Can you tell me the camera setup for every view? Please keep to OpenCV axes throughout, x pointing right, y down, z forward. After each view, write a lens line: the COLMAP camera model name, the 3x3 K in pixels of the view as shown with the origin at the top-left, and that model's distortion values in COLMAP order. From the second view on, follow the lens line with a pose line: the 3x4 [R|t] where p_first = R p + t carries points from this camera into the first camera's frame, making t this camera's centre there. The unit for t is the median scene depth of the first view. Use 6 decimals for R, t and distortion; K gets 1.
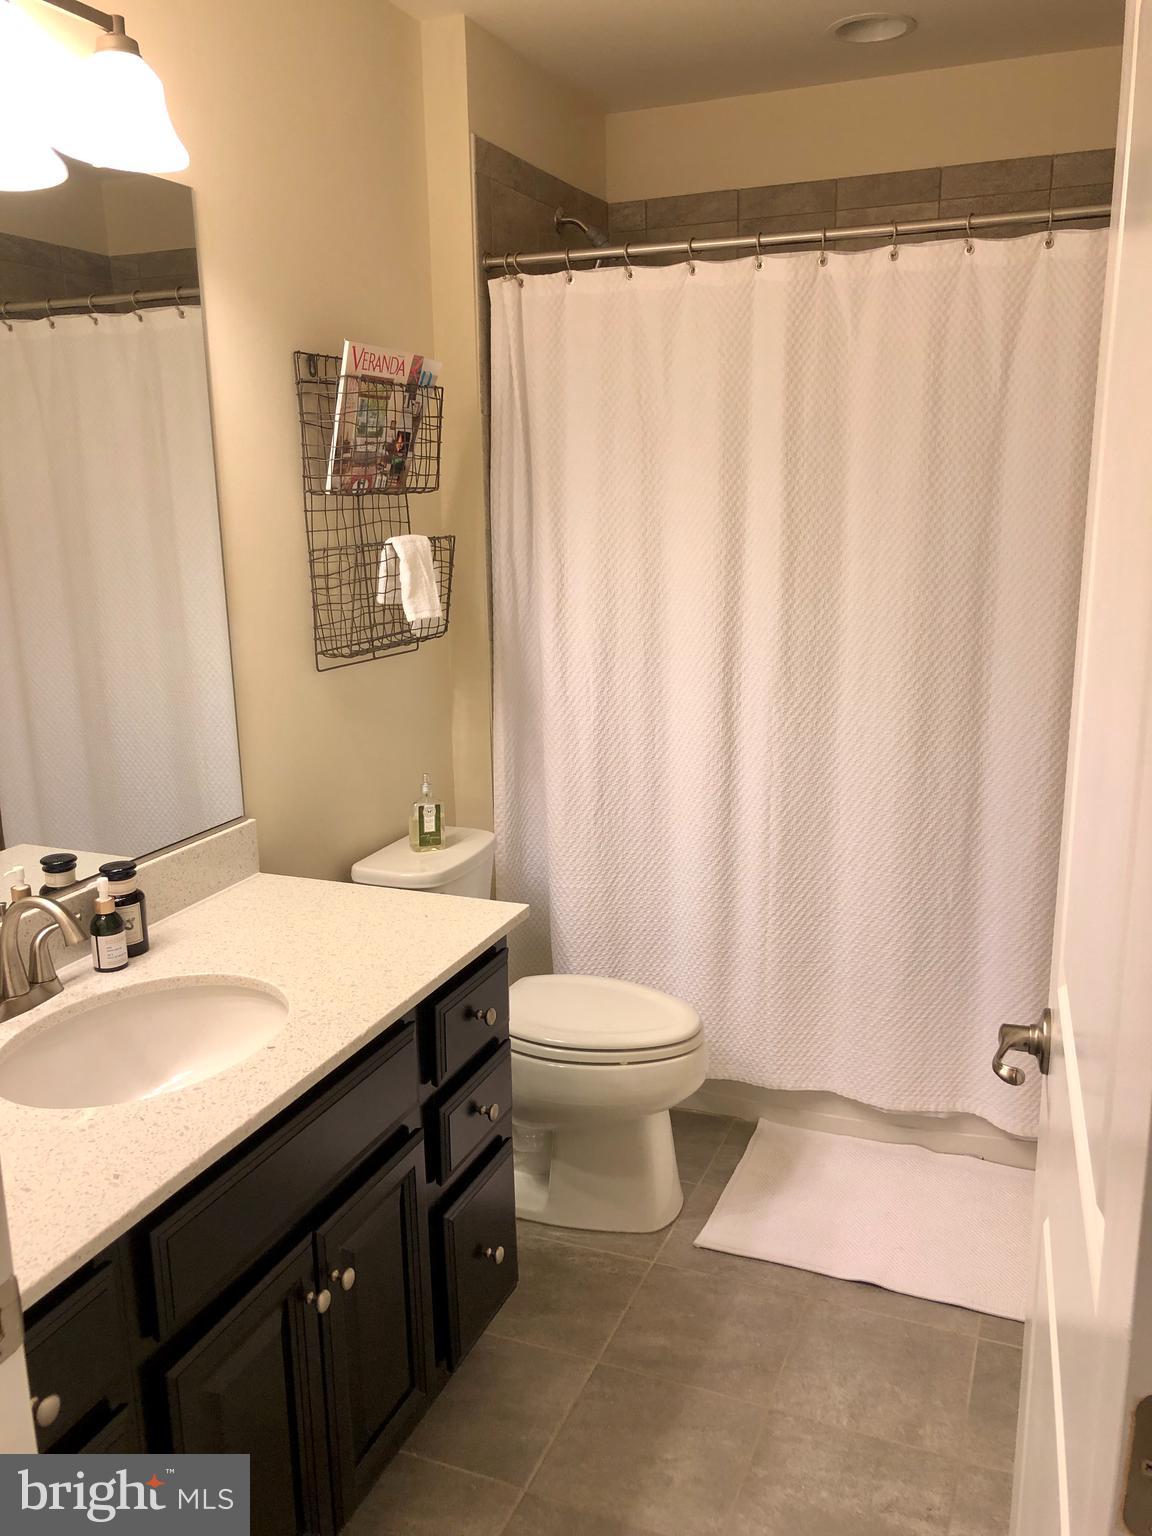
lens RADIAL K [[1267.8, 0, 576.0], [0, 1267.8, 768.0], [0, 0, 1]] dist [0.067560, -0.118217]
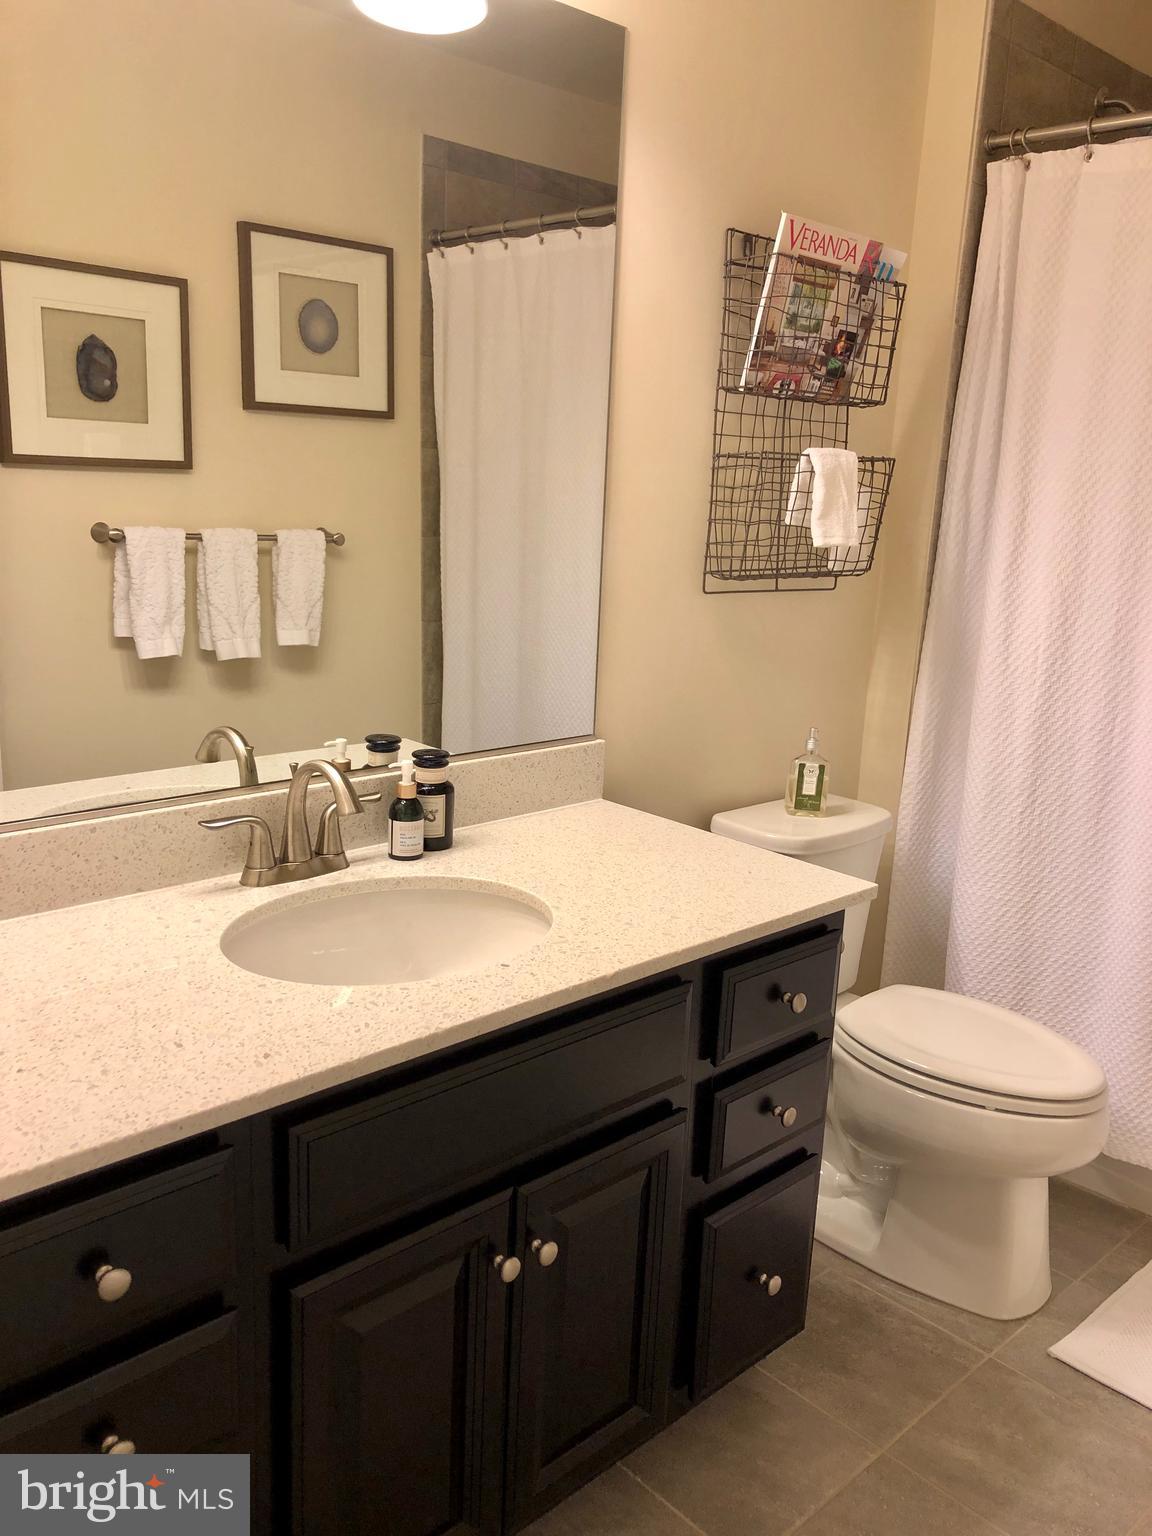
lens RADIAL K [[1264.3, 0, 576.0], [0, 1264.3, 768.0], [0, 0, 1]] dist [0.021166, -0.005445]
pose [[0.909276, 0.152448, -0.387269, 0.078971], [-0.153037, 0.987779, 0.029521, 0.034480], [0.387037, 0.032424, 0.921494, 0.144176]]
